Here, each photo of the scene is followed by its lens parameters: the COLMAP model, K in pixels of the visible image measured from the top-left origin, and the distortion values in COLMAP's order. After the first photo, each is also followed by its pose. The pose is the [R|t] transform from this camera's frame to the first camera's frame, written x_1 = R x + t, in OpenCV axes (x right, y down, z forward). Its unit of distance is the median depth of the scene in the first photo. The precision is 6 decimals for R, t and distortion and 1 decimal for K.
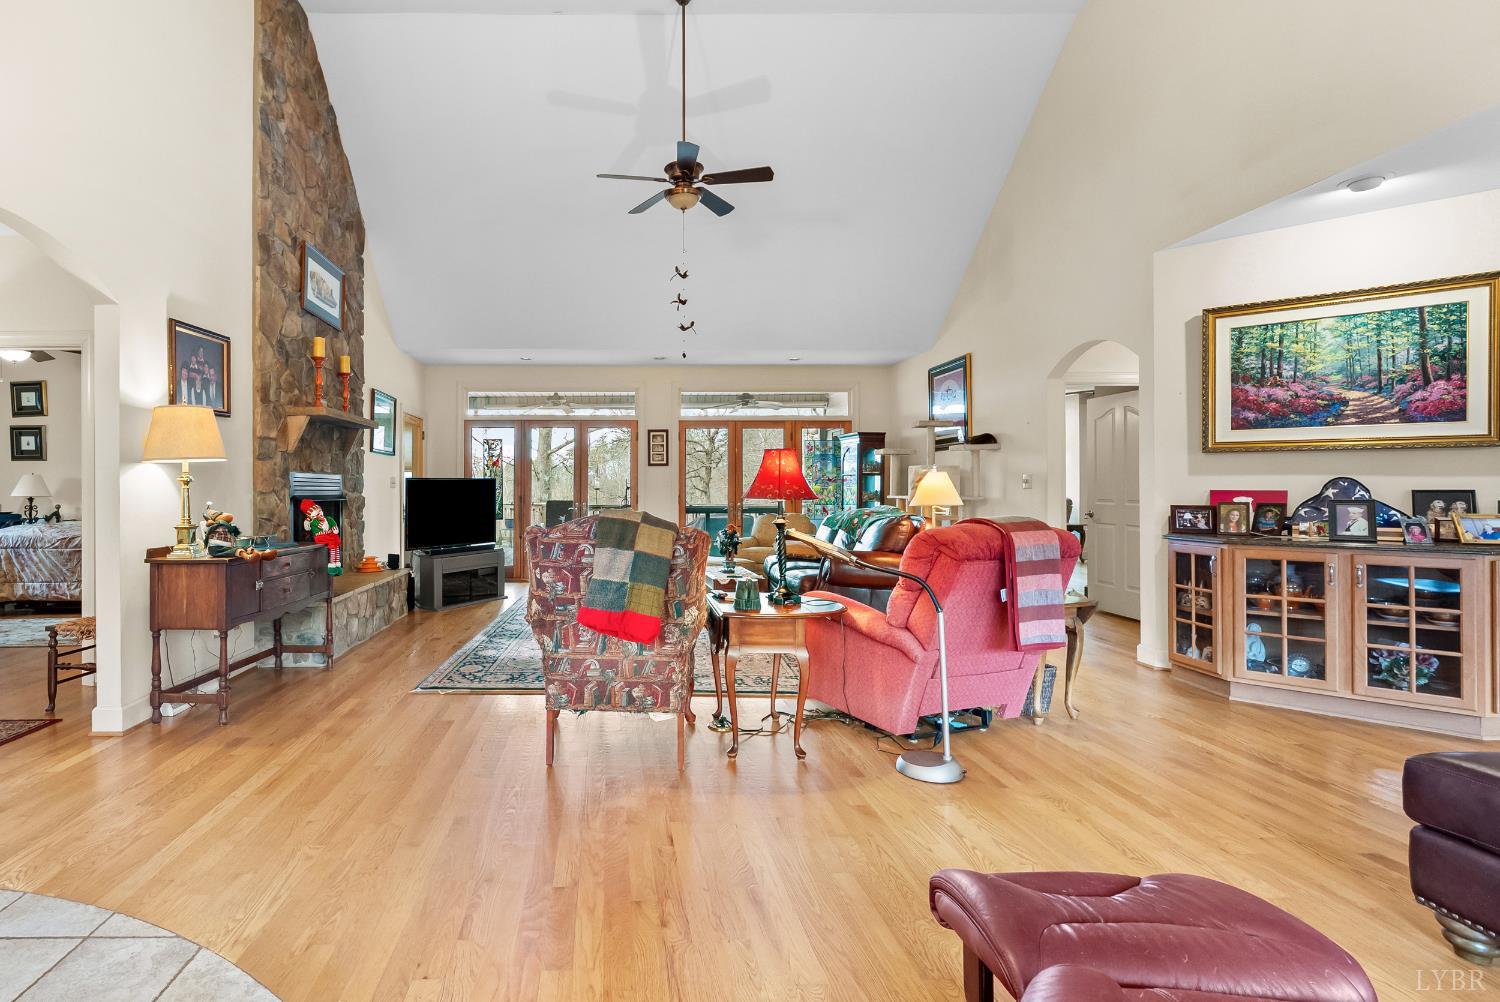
lens RADIAL K [[670.2, 0, 753.3], [0, 670.2, 489.3], [0, 0, 1]] dist [-0.002221, -0.000291]
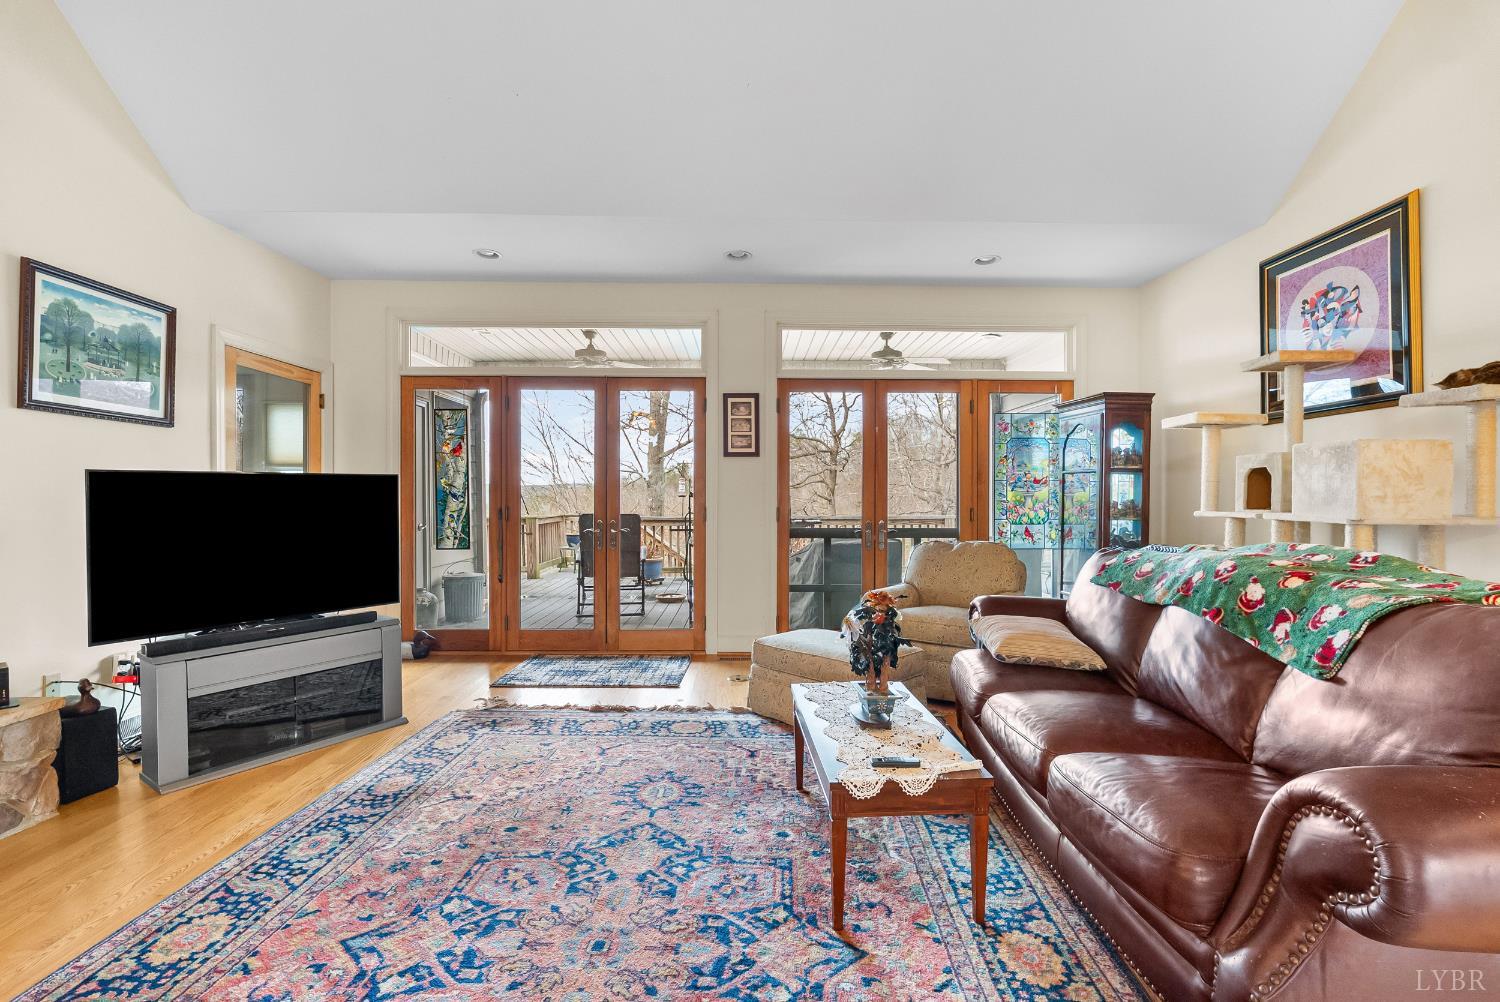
lens RADIAL K [[670.2, 0, 753.3], [0, 670.2, 489.3], [0, 0, 1]] dist [-0.002221, -0.000291]
pose [[0.982486, 0.000515, -0.186336, -0.023480], [-0.002464, 0.999945, -0.010228, -0.000597], [0.186321, 0.010508, 0.982433, 0.429806]]
